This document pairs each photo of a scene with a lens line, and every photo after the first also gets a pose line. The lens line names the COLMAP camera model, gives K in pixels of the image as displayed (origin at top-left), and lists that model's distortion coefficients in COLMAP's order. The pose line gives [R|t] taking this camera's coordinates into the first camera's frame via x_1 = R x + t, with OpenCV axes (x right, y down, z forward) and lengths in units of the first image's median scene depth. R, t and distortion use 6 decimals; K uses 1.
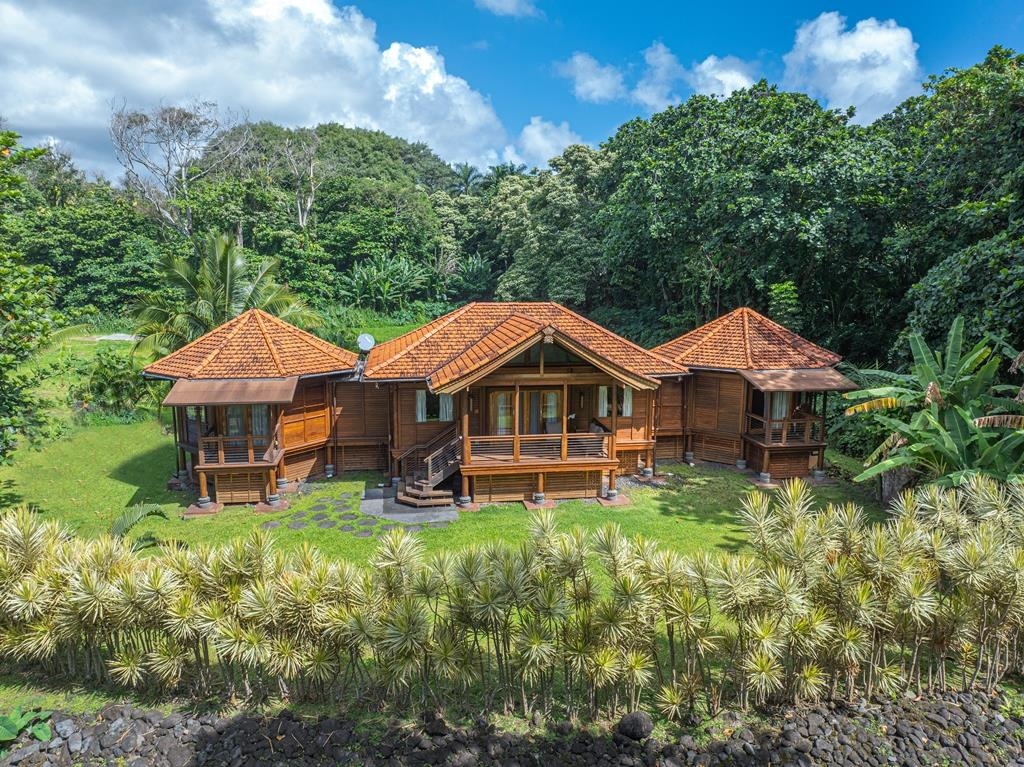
lens RADIAL K [[742.4, 0, 512.0], [0, 742.4, 383.5], [0, 0, 1]] dist [-0.036490, -0.002795]
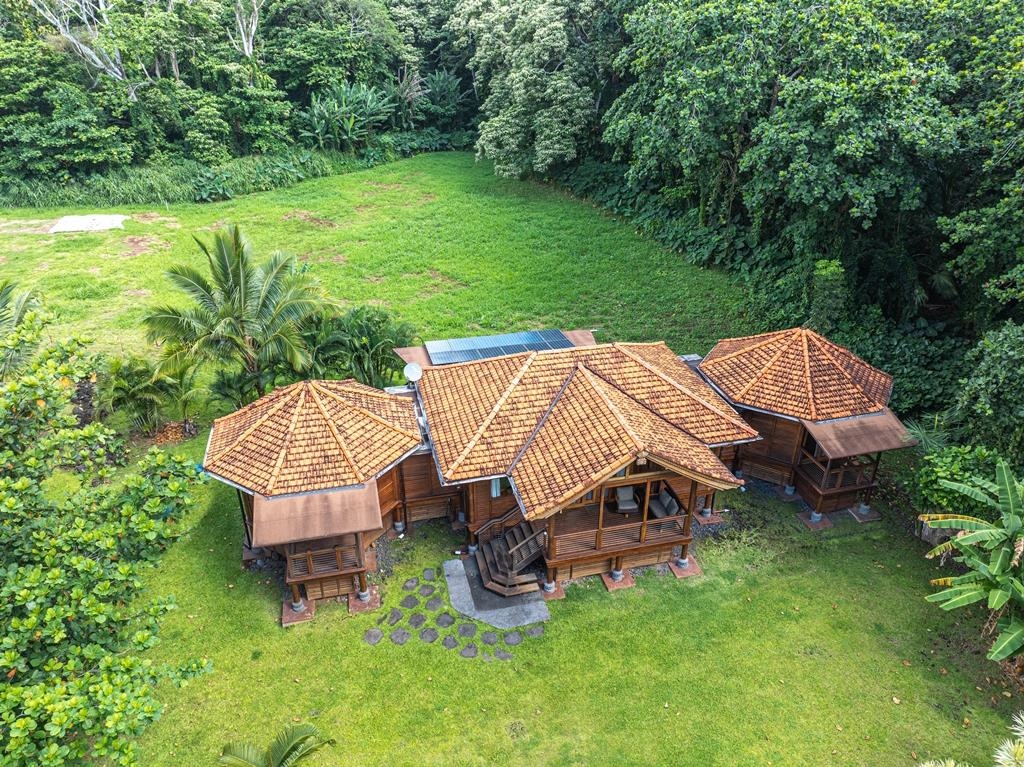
lens RADIAL K [[742.4, 0, 512.0], [0, 742.4, 383.5], [0, 0, 1]] dist [-0.036490, -0.002795]
pose [[0.996852, -0.043269, 0.066441, -0.054362], [0.019324, 0.945283, 0.325678, -0.142292], [-0.076897, -0.323369, 0.943143, 0.033895]]
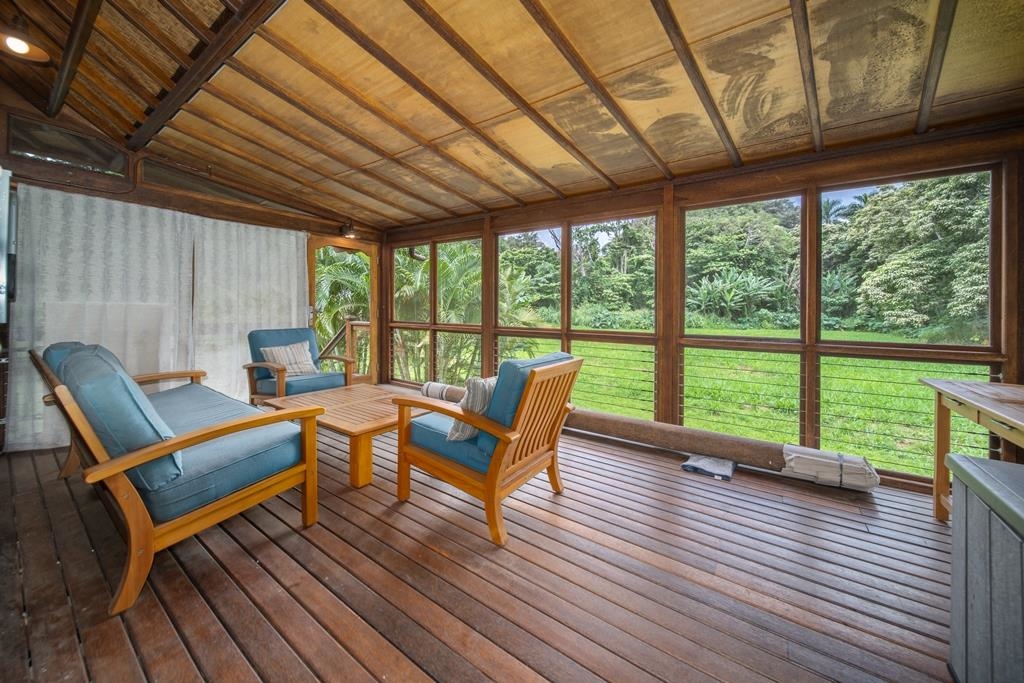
lens RADIAL K [[375.0, 0, 504.6], [0, 375.0, 307.6], [0, 0, 1]] dist [-0.000954, -0.000263]
pose [[0.703335, -0.001775, -0.710857, -0.001695], [-0.122508, 0.984732, -0.123670, 0.003902], [0.700223, 0.174067, 0.692379, 0.415048]]
